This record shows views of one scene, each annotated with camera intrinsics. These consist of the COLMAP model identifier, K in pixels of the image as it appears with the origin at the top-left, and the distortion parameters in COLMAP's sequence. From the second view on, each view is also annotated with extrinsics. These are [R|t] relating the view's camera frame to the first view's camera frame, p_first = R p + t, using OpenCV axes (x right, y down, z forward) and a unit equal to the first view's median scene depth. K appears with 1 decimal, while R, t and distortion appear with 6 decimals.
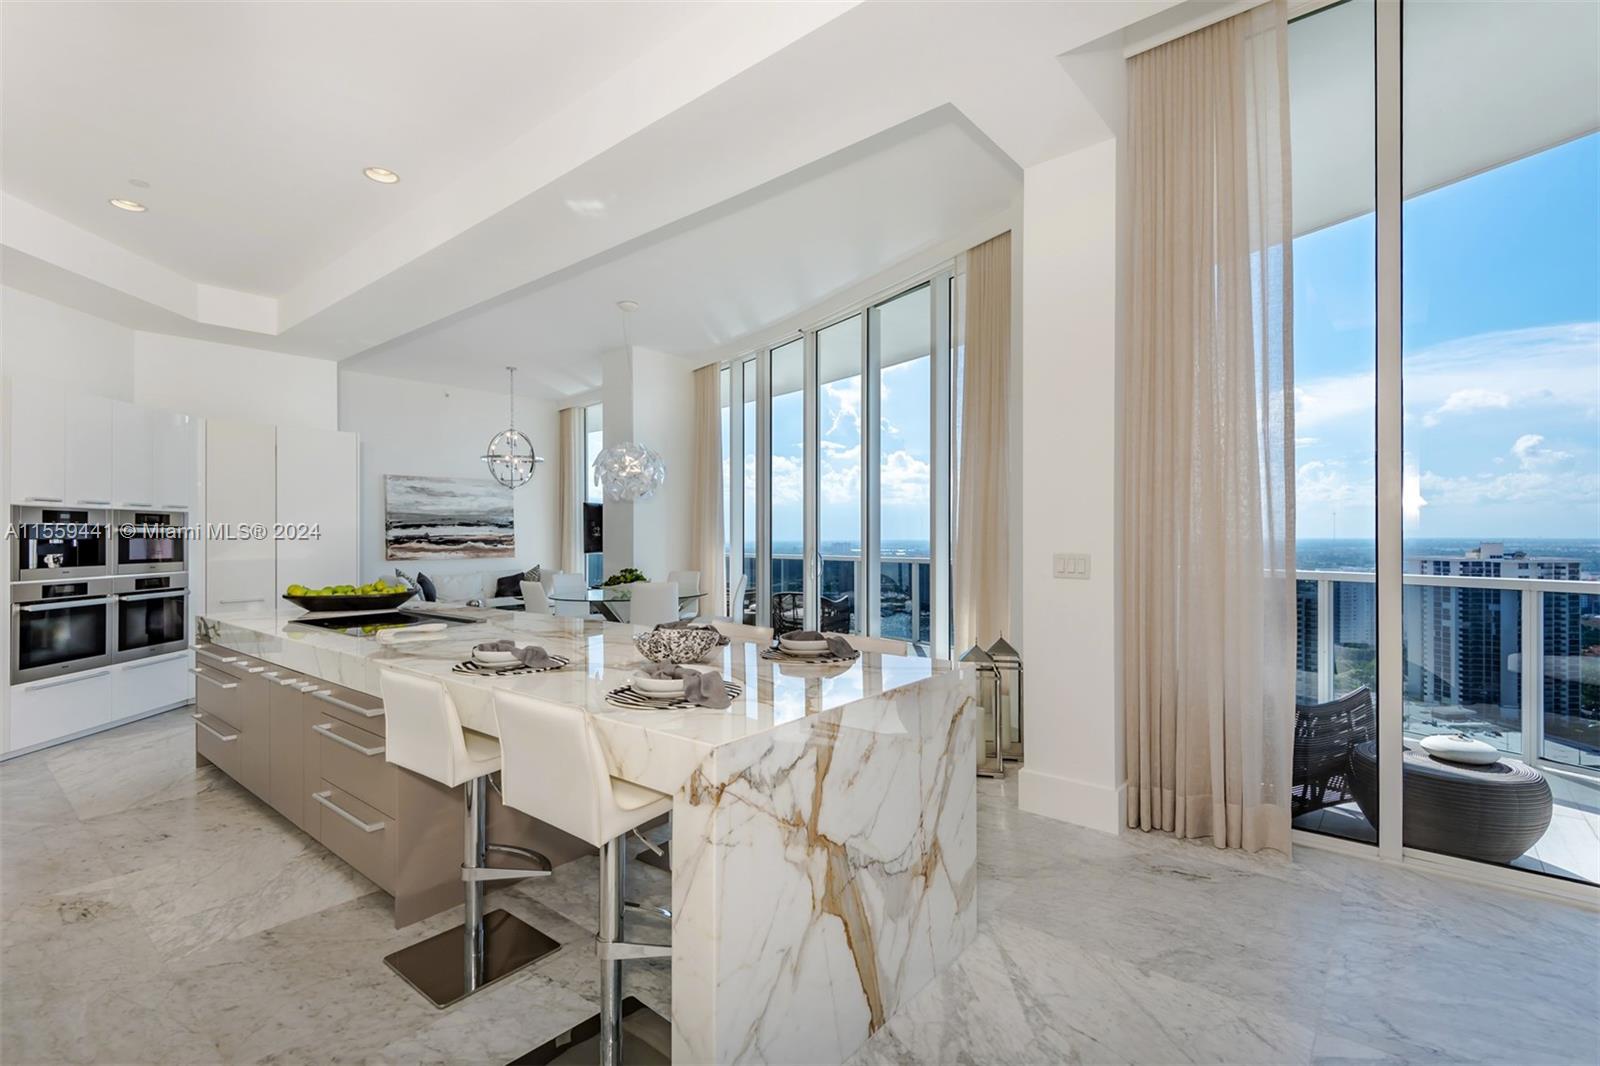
lens RADIAL K [[733.4, 0, 807.7], [0, 733.4, 537.4], [0, 0, 1]] dist [0.016182, -0.004495]
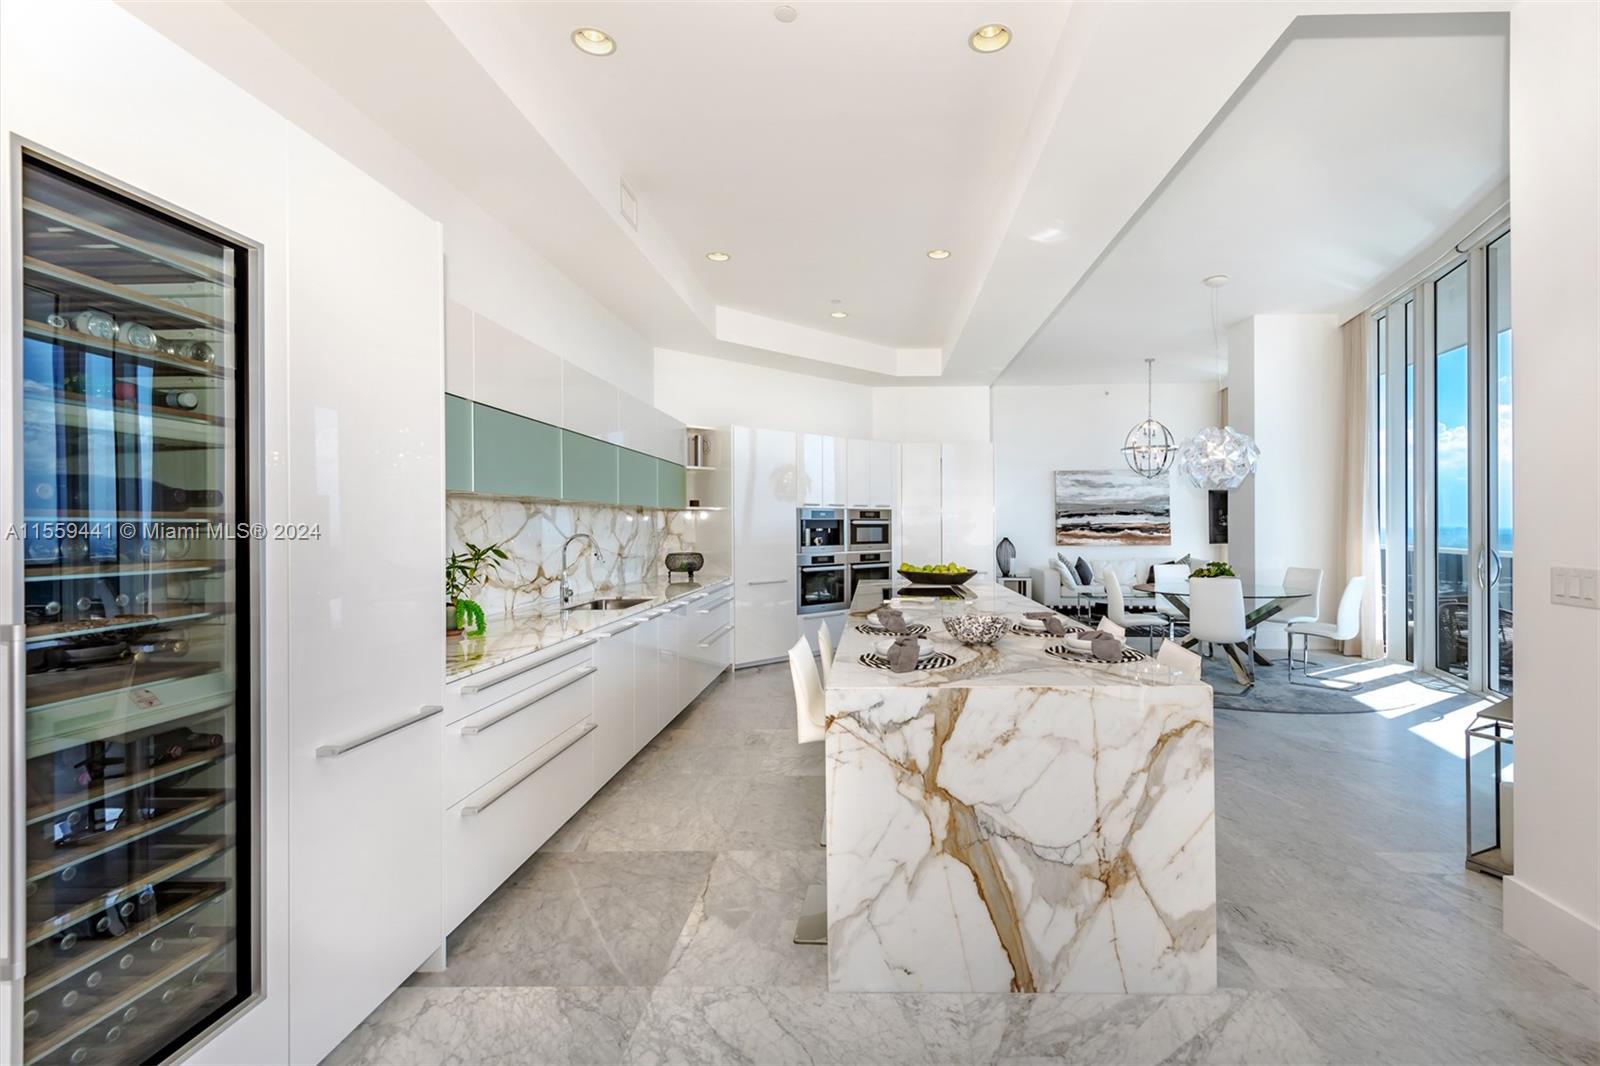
lens RADIAL K [[733.4, 0, 812.1], [0, 733.4, 529.9], [0, 0, 1]] dist [0.016182, -0.004495]
pose [[0.594722, 0.008706, -0.803884, 0.271629], [-0.000183, 0.999943, 0.010694, -0.011134], [0.803931, -0.006212, 0.594690, 0.033495]]
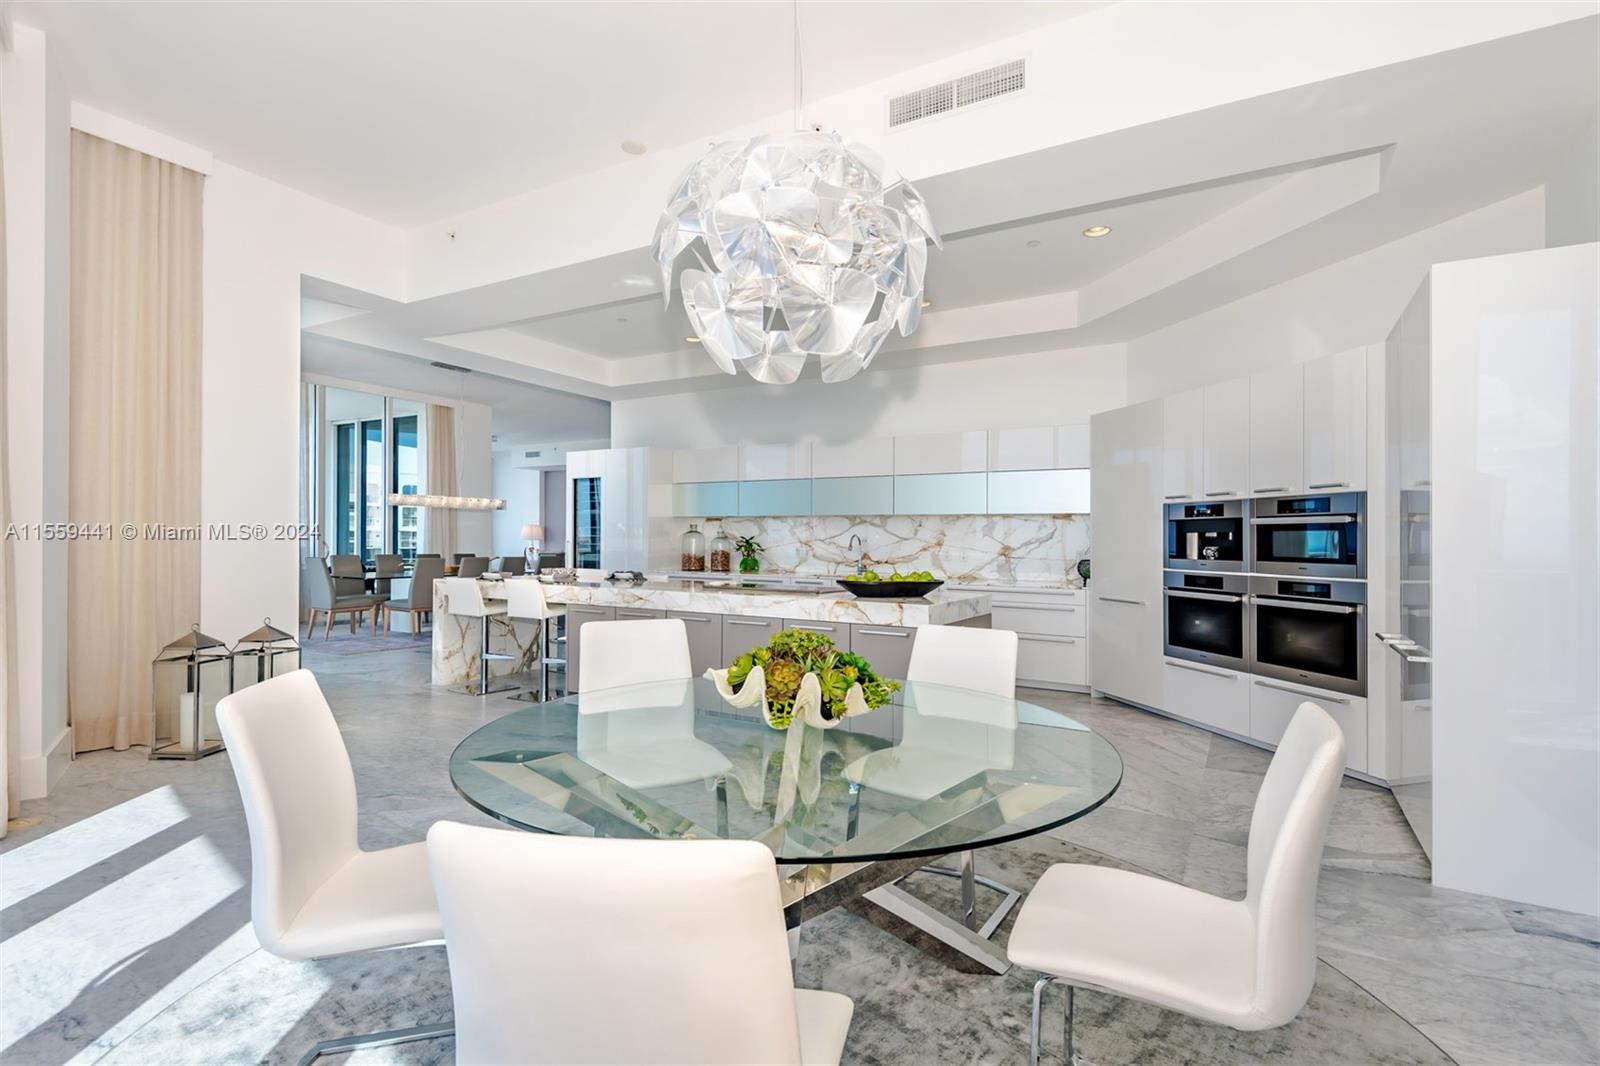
lens RADIAL K [[733.4, 0, 799.5], [0, 733.4, 531.8], [0, 0, 1]] dist [0.016182, -0.004495]
pose [[-0.986200, 0.001728, -0.165547, -0.281699], [0.002782, 0.999977, -0.006137, 0.006524], [0.165532, -0.006512, -0.986183, 1.944955]]
